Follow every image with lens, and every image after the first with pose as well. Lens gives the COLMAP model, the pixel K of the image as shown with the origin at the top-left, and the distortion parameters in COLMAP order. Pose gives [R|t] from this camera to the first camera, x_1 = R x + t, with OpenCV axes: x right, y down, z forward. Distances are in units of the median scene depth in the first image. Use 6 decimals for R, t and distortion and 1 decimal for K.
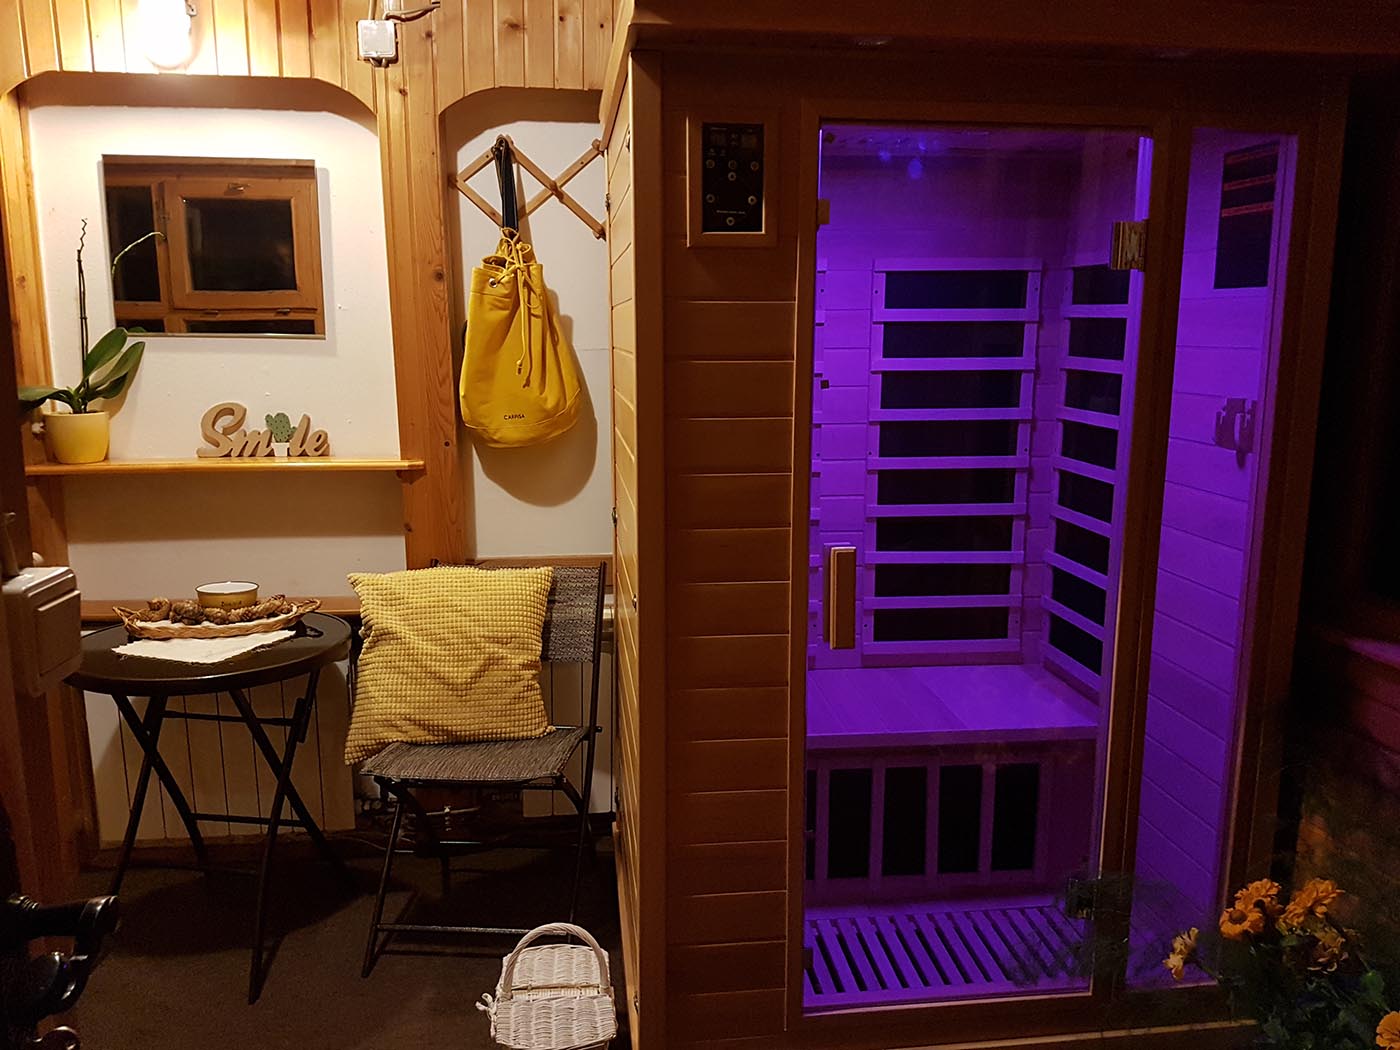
lens RADIAL K [[1082.2, 0, 724.1], [0, 1082.2, 511.7], [0, 0, 1]] dist [0.203555, -0.324797]
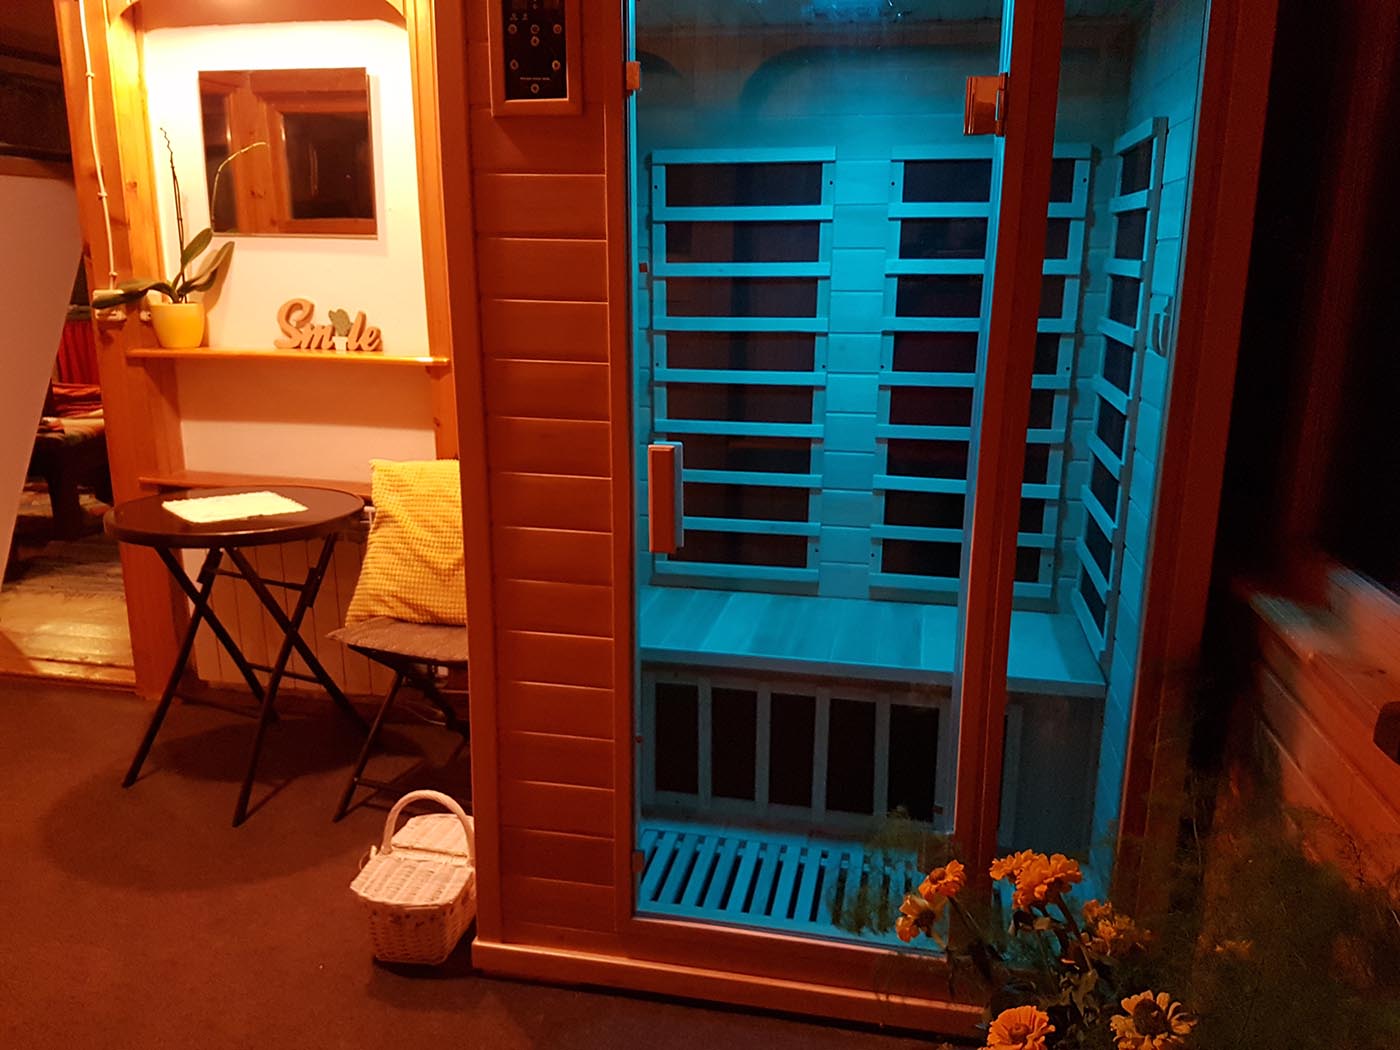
lens RADIAL K [[1085.8, 0, 700.0], [0, 1085.8, 525.0], [0, 0, 1]] dist [0.137923, -0.258254]
pose [[0.947163, 0.081282, -0.310282, 0.304013], [-0.058785, 0.994963, 0.081198, 0.013838], [0.315319, -0.058668, 0.947170, 0.081715]]
